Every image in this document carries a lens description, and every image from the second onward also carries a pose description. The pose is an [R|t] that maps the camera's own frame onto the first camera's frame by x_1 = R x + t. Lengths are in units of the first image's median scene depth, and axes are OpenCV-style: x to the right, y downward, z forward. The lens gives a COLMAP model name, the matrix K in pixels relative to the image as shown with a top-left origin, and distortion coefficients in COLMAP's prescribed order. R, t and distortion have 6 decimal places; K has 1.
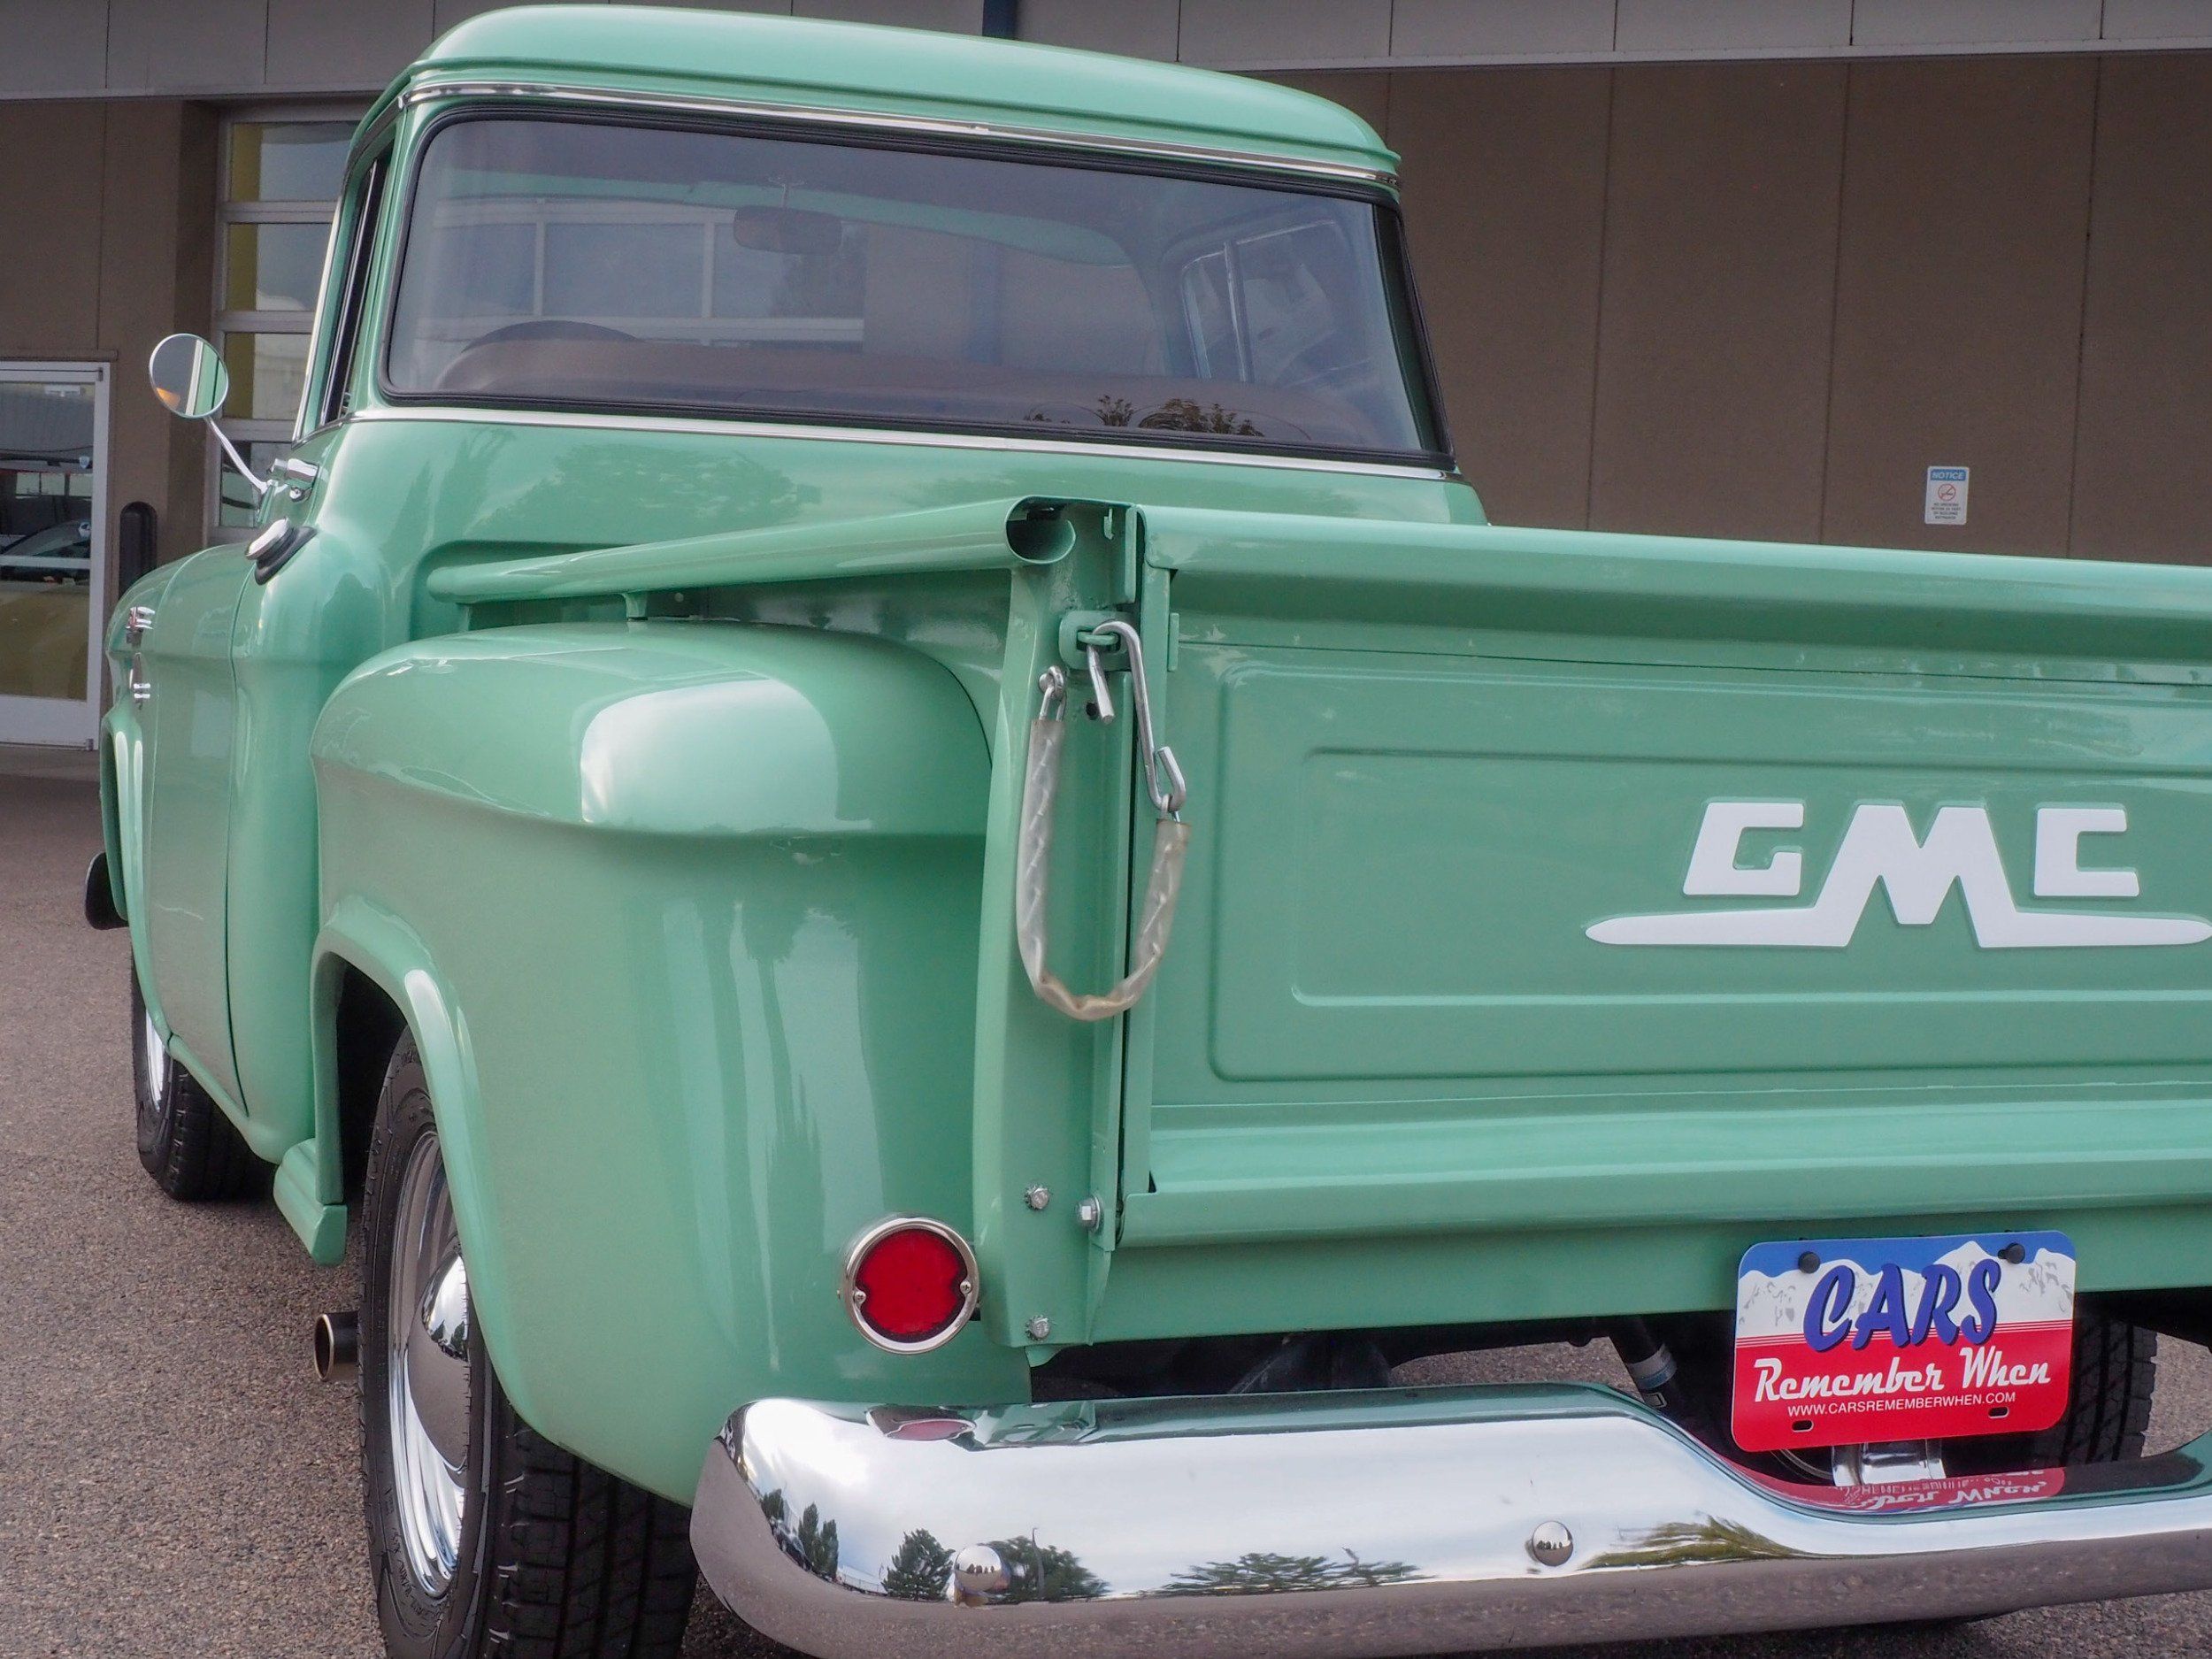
lens RADIAL K [[3107.8, 0, 1091.3], [0, 3107.8, 818.2], [0, 0, 1]] dist [0.008910, -0.016793]
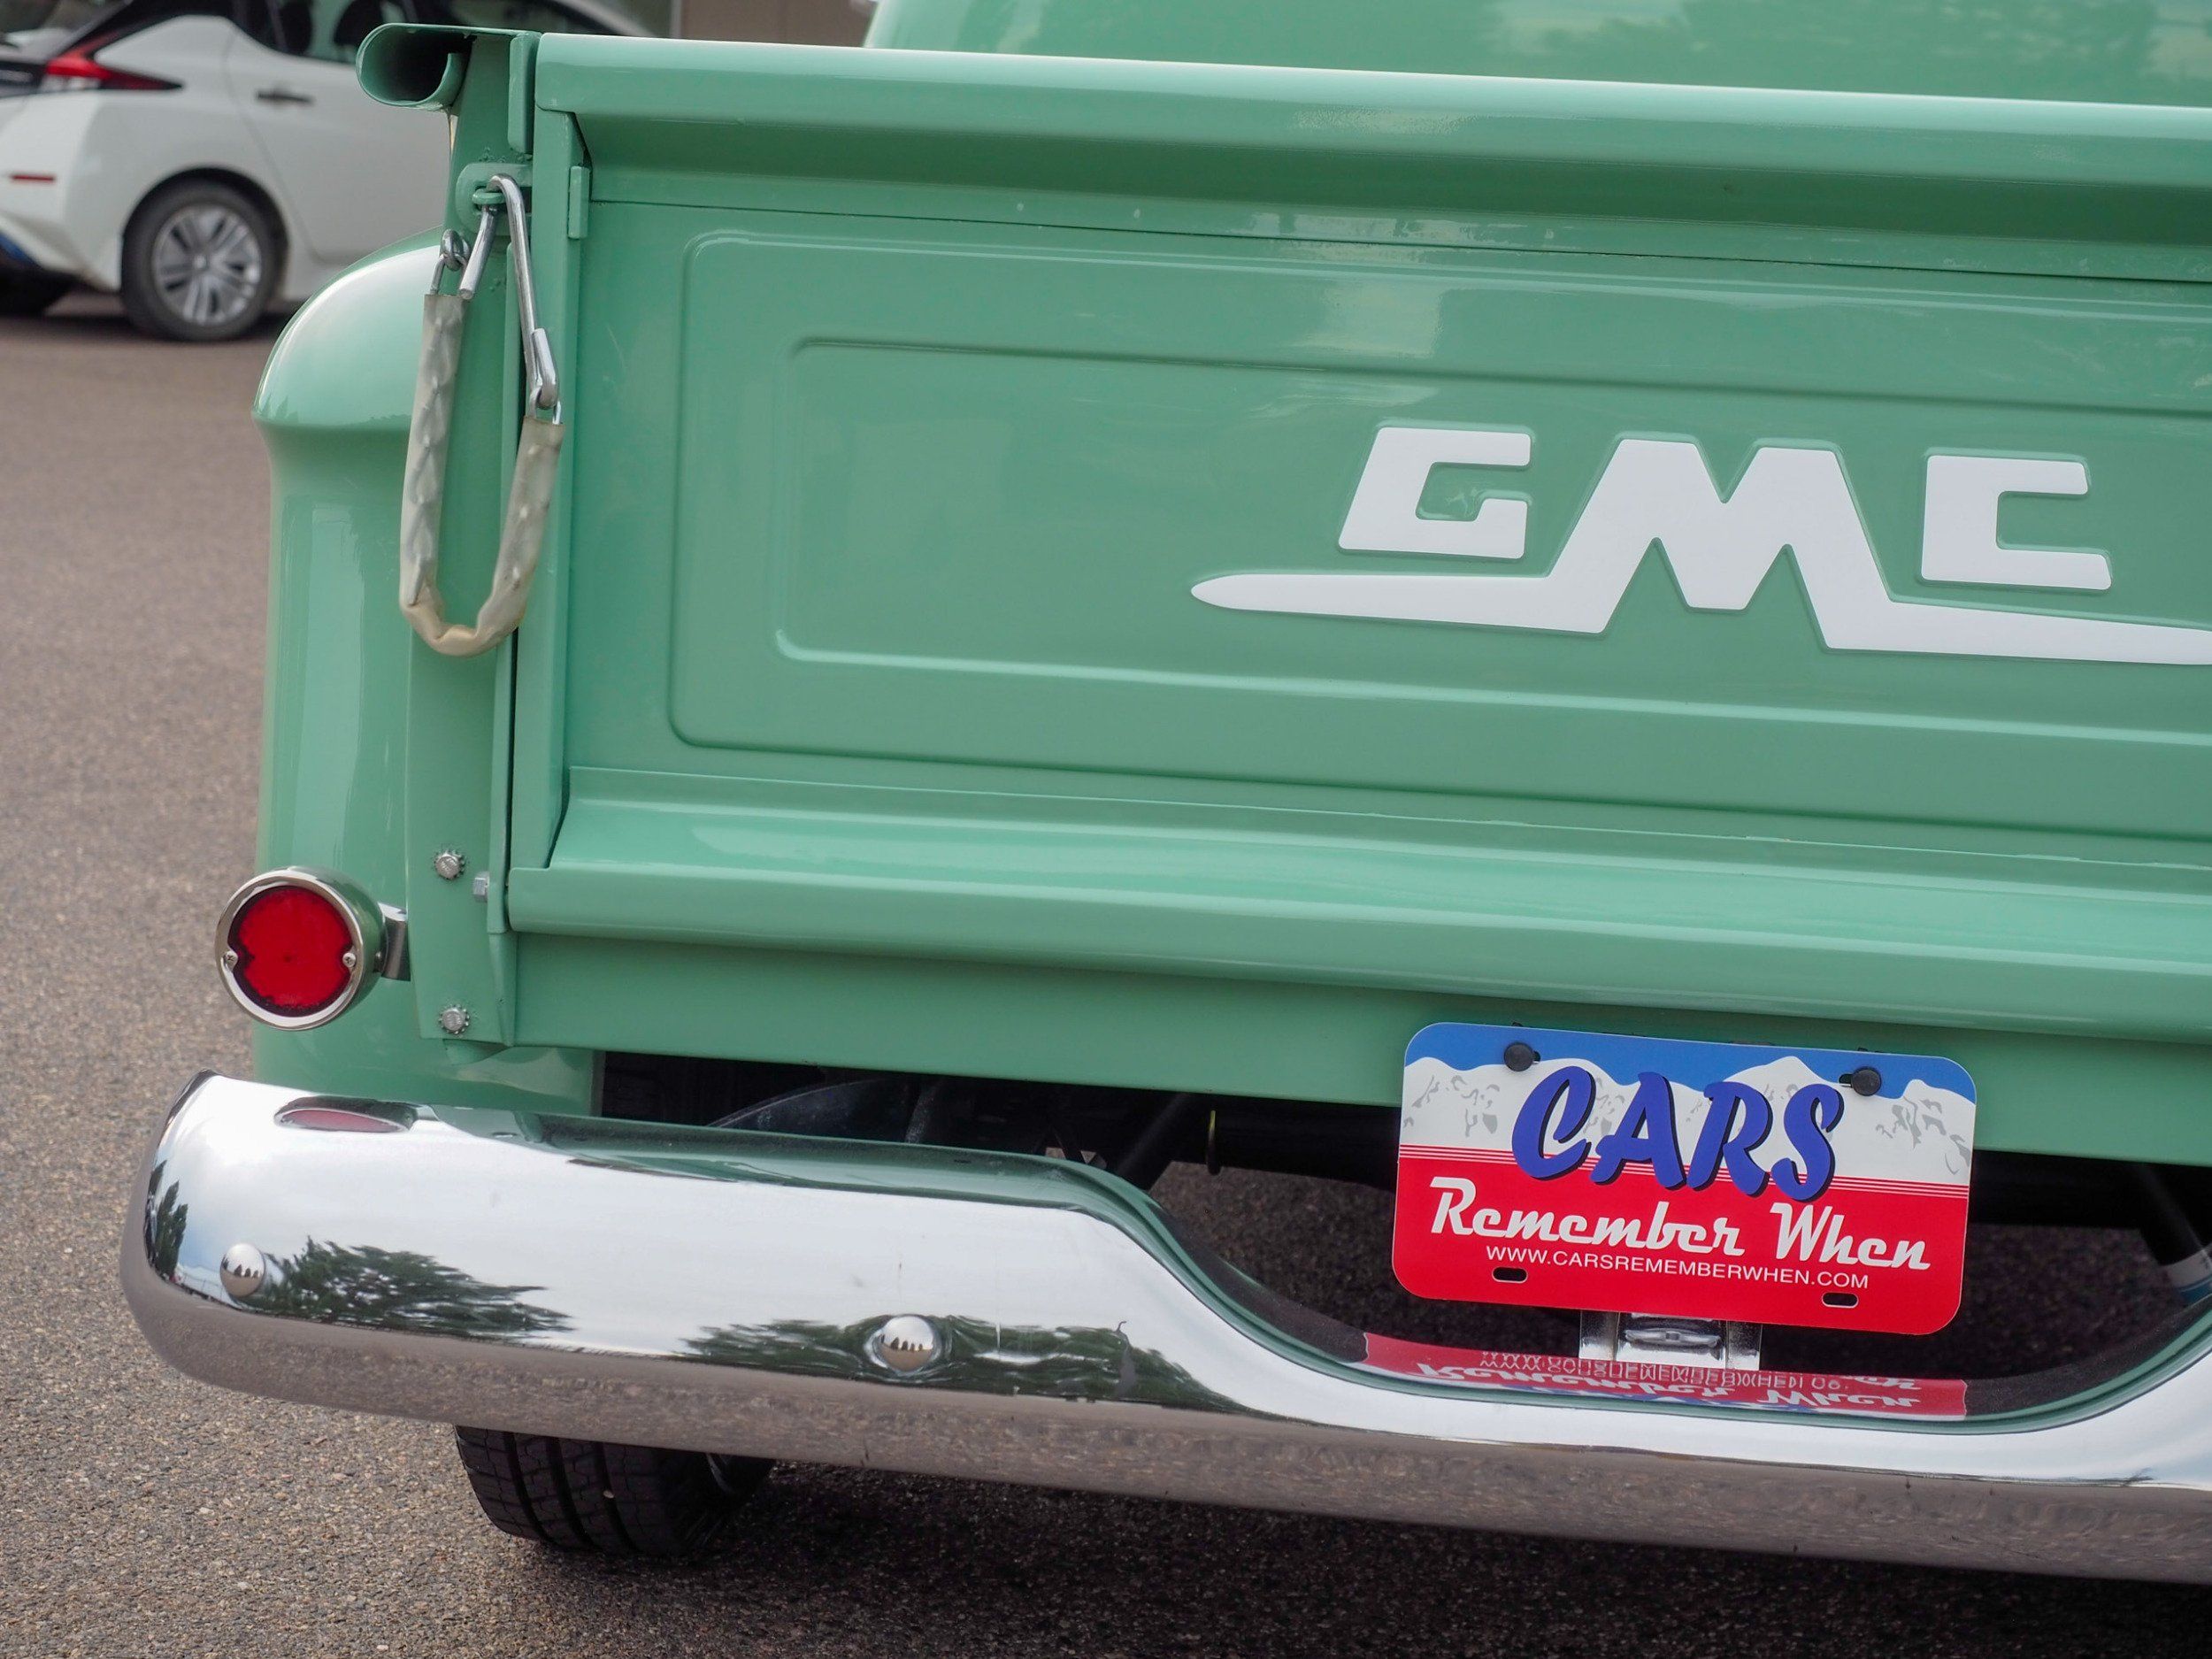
lens RADIAL K [[3752.7, 0, 1108.7], [0, 3752.7, 697.0], [0, 0, 1]] dist [-0.001699, 0.080135]
pose [[0.882254, 0.061714, -0.466712, 0.544823], [-0.039536, 0.997581, 0.057175, 0.010225], [0.469112, -0.031991, 0.882559, 0.166301]]
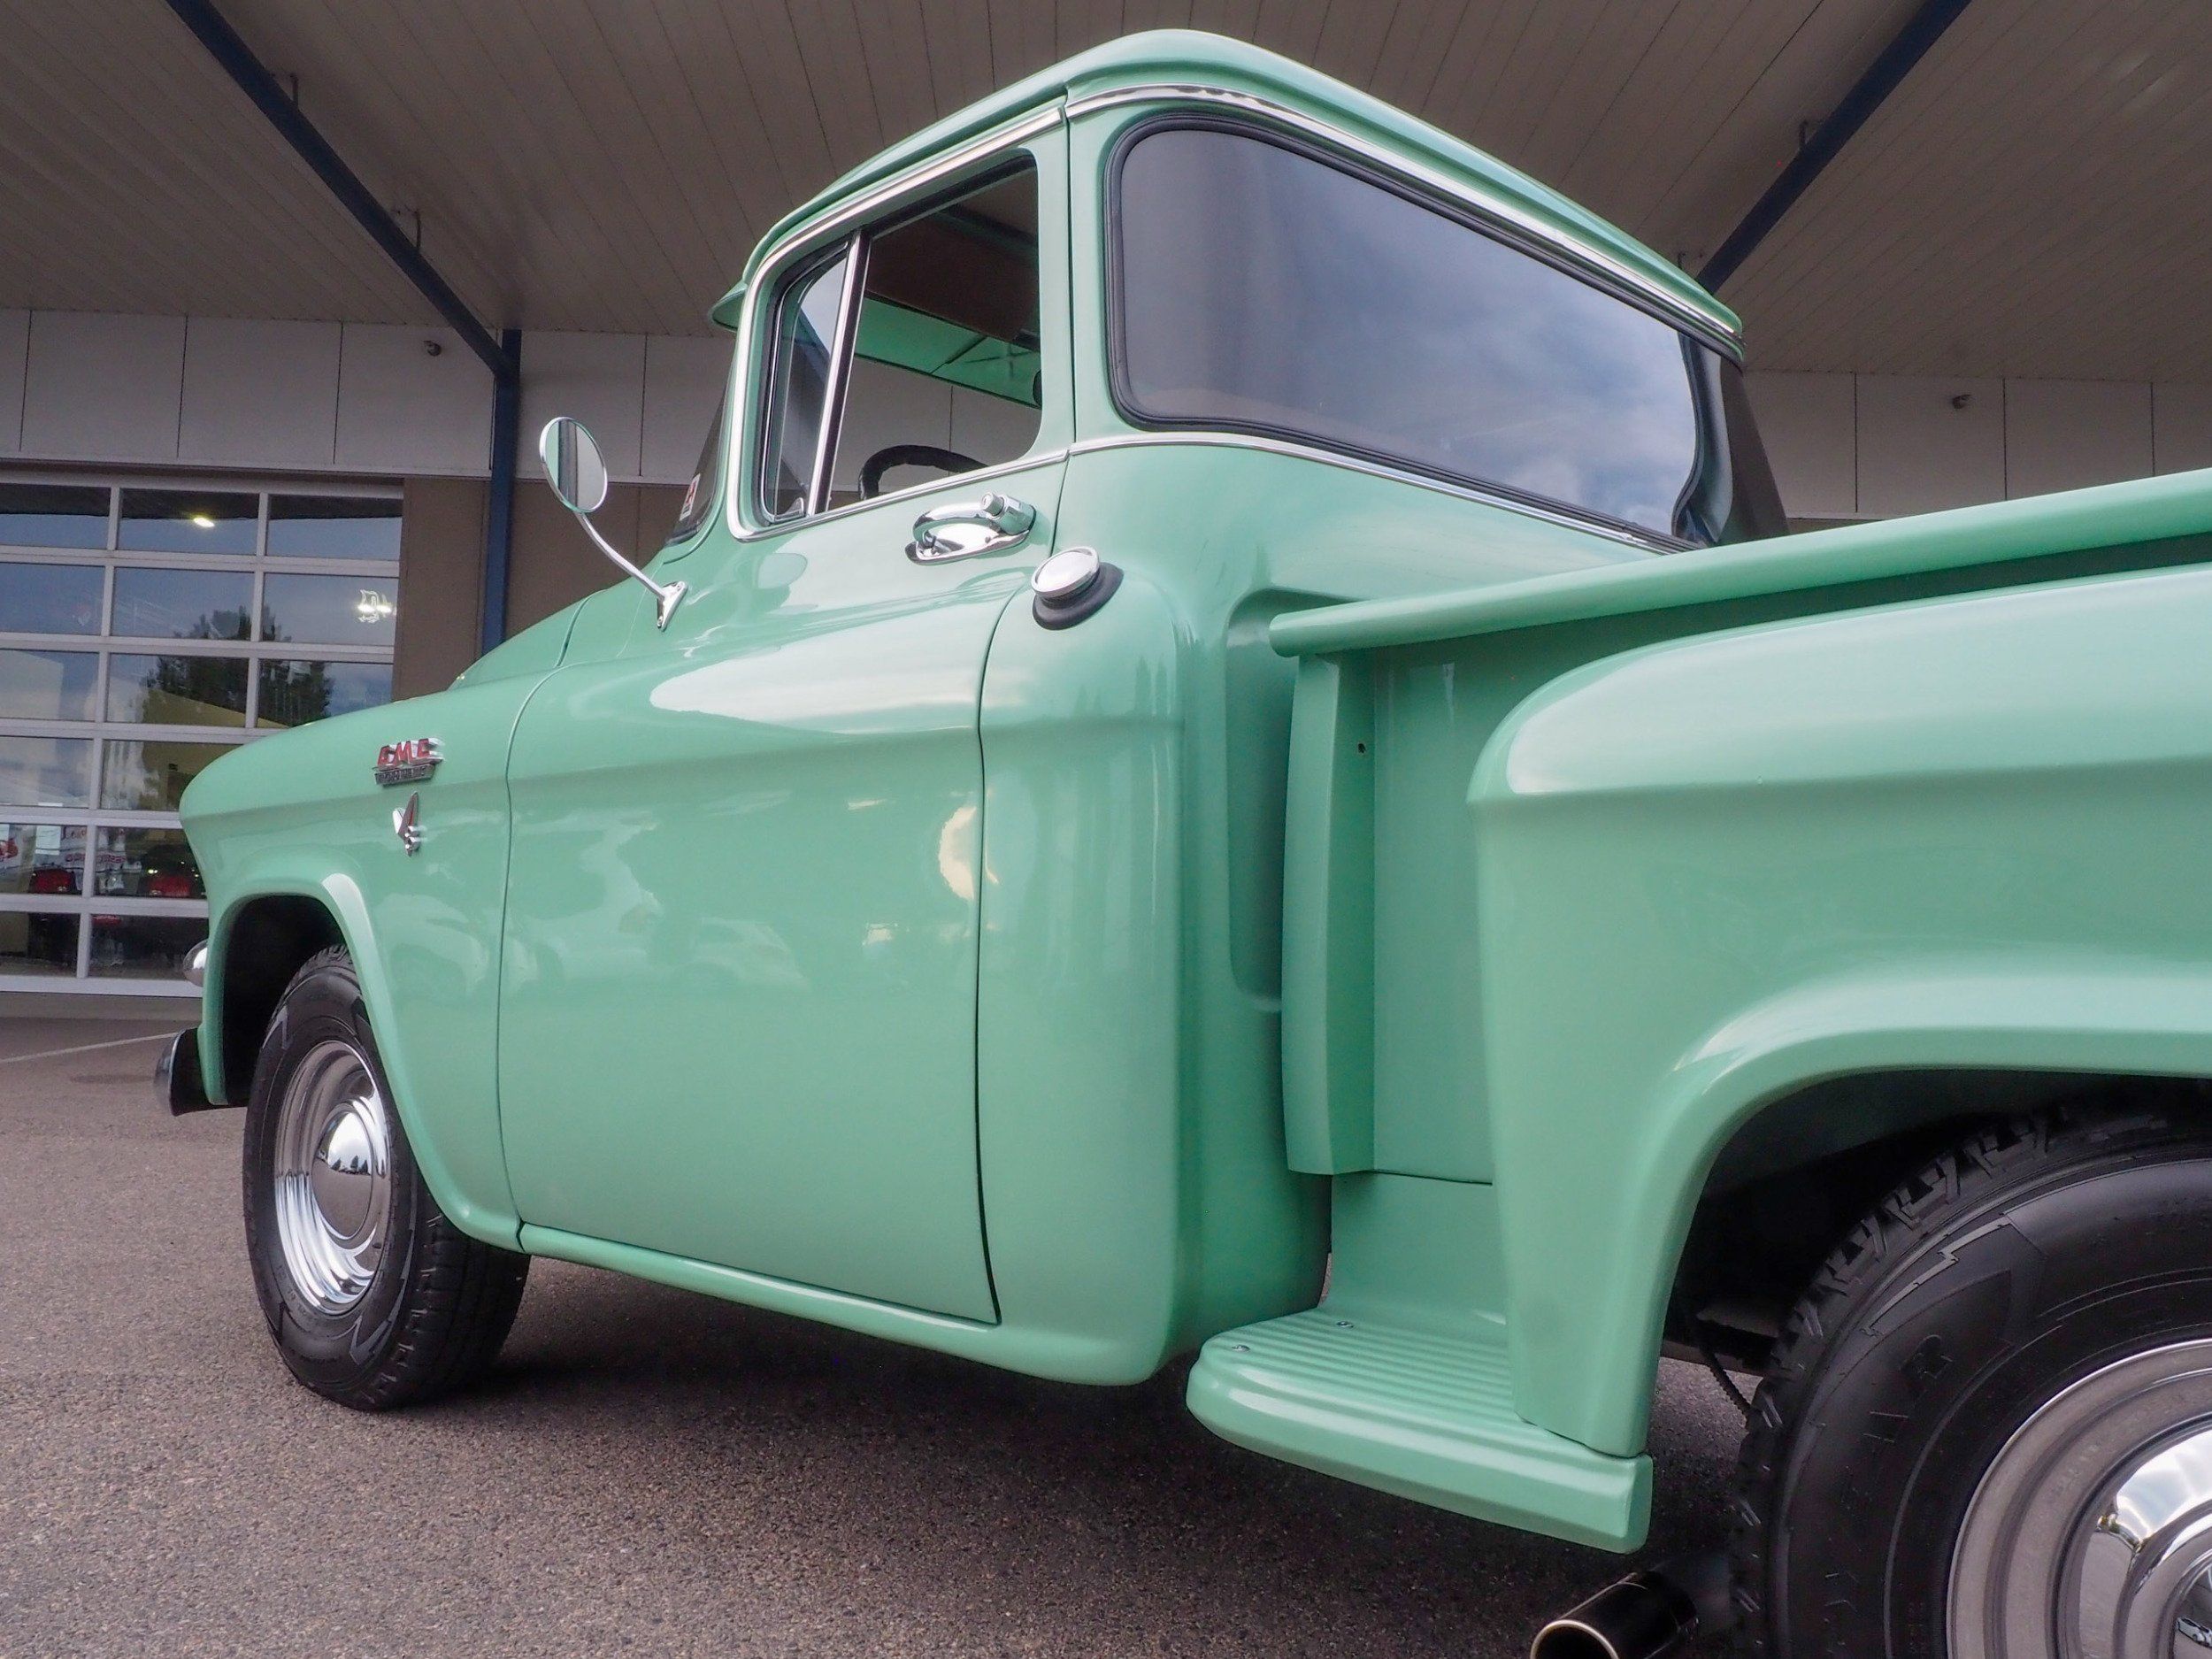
lens RADIAL K [[1866.4, 0, 1111.3], [0, 1866.4, 797.8], [0, 0, 1]] dist [0.002255, 0.007124]
pose [[0.919391, 0.004953, 0.393314, -0.738335], [0.039547, 0.993690, -0.104957, 0.029030], [-0.391352, 0.112051, 0.913394, 0.957661]]
